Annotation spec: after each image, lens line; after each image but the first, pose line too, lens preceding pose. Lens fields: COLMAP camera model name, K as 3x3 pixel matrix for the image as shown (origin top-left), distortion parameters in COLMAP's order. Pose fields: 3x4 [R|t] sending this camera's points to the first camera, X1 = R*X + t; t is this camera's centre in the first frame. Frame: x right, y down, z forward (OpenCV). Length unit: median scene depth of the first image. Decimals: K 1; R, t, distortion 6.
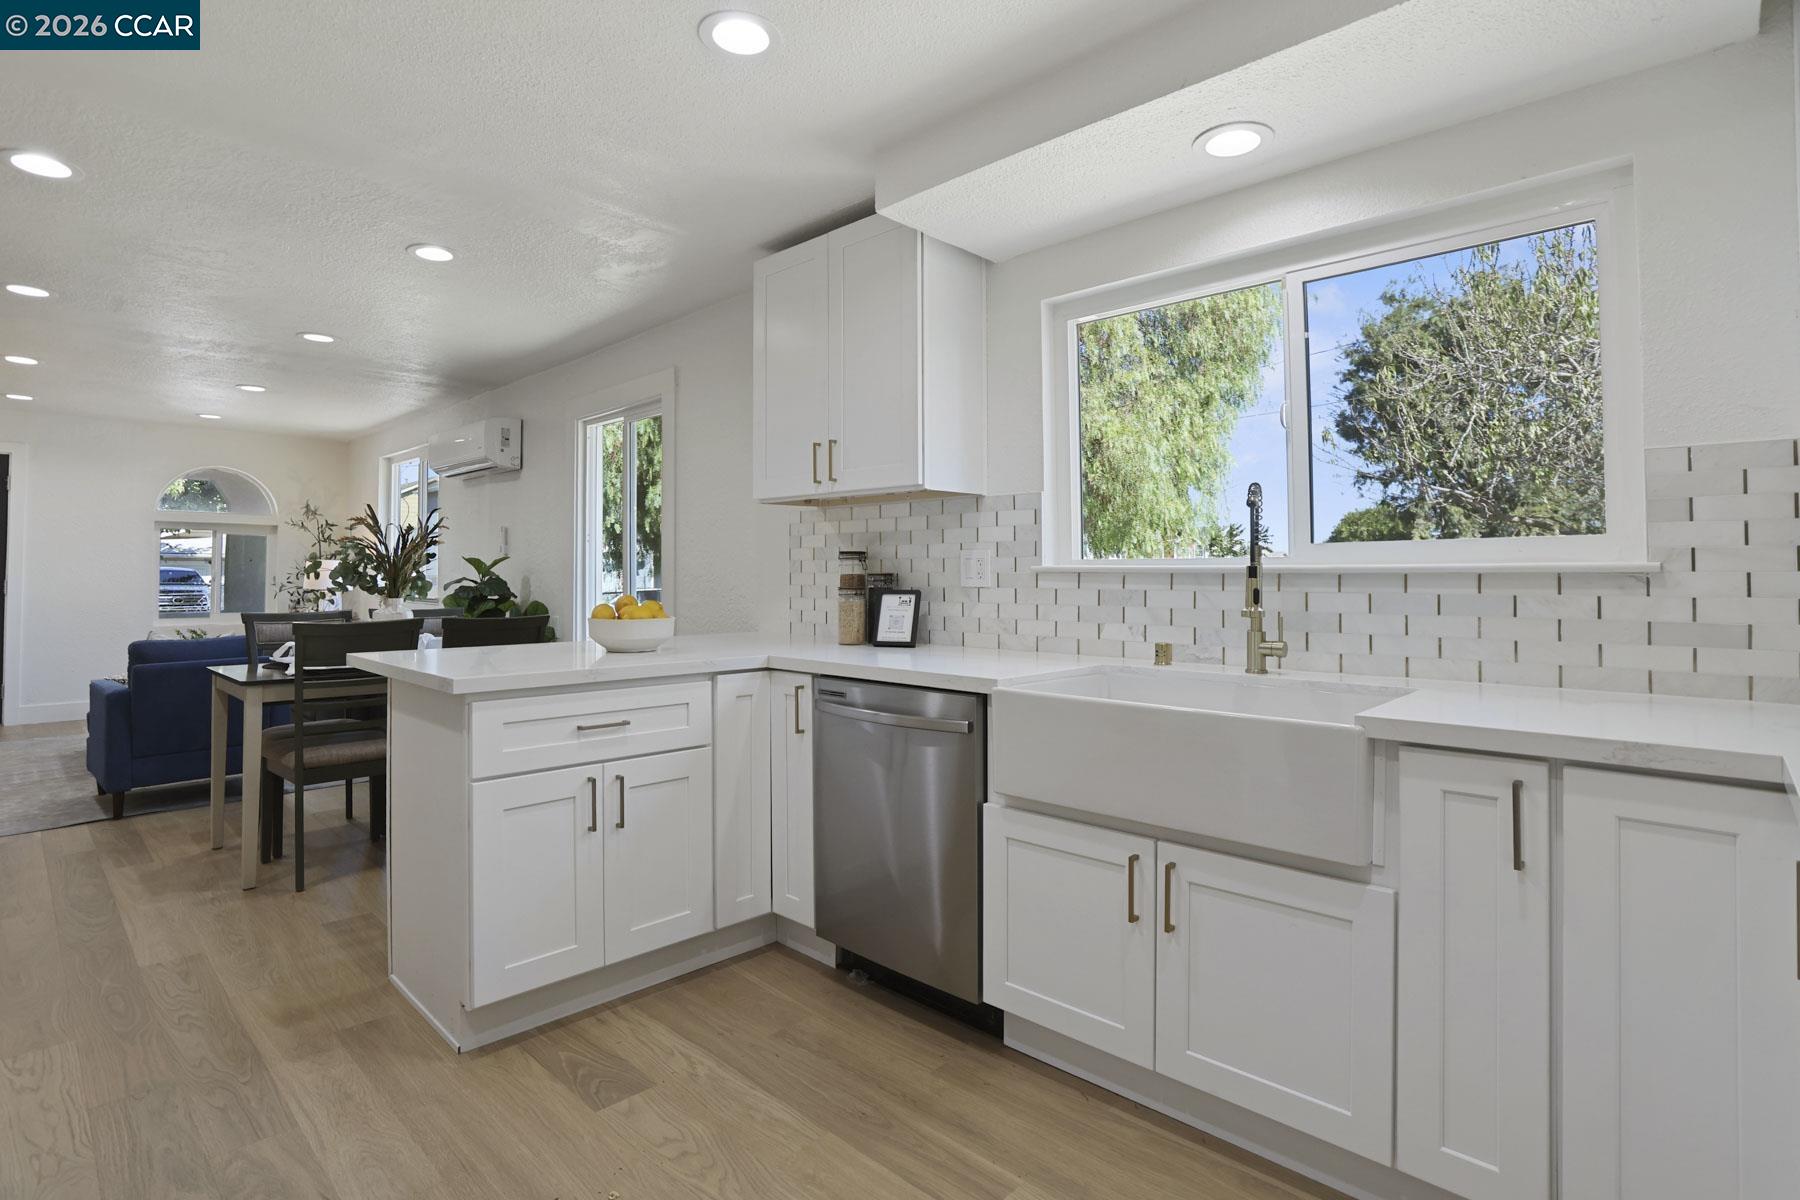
lens RADIAL K [[863.6, 0, 906.5], [0, 863.6, 565.3], [0, 0, 1]] dist [-0.035572, 0.003429]
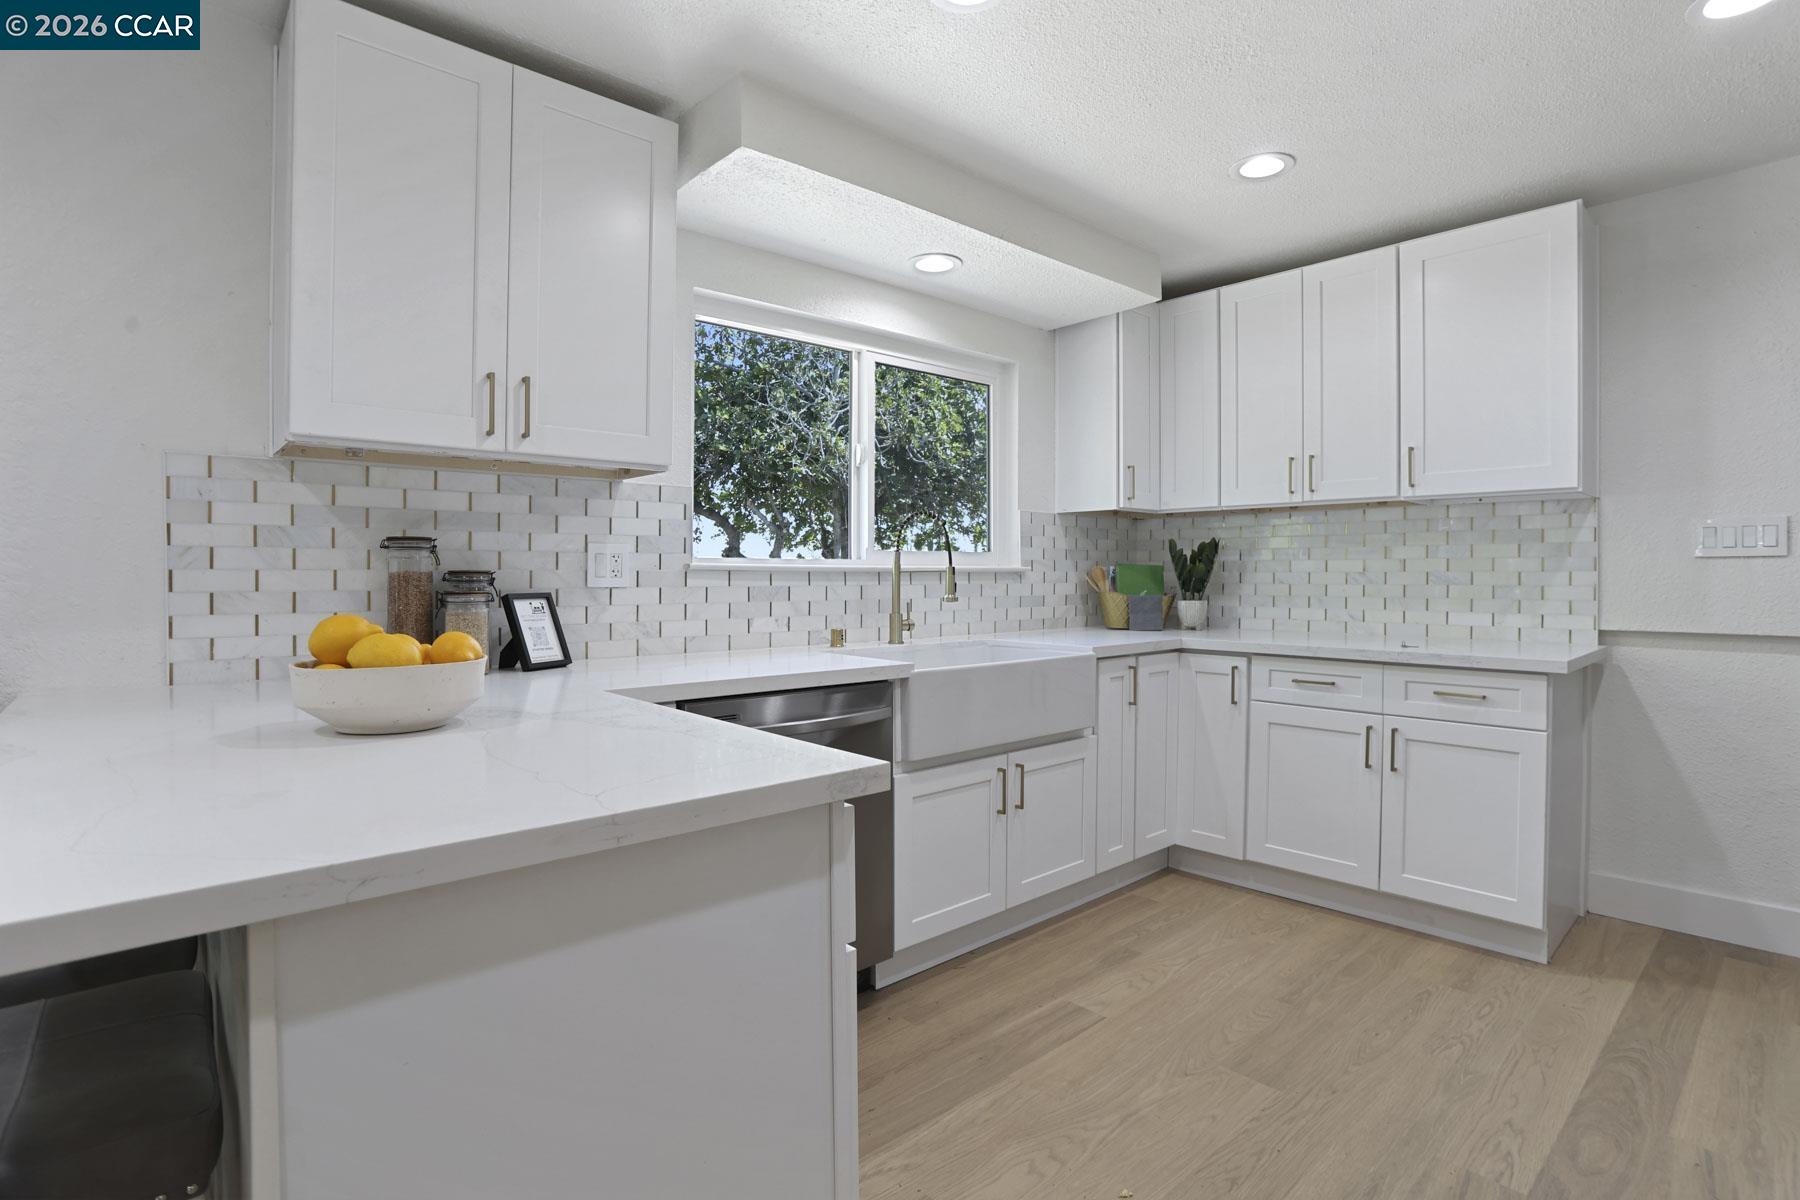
lens RADIAL K [[863.6, 0, 894.4], [0, 863.6, 593.0], [0, 0, 1]] dist [-0.035572, 0.003429]
pose [[0.111369, -0.025366, 0.993455, -0.924329], [-0.012803, 0.999555, 0.026957, 0.005600], [-0.993697, -0.015721, 0.110994, 0.797096]]
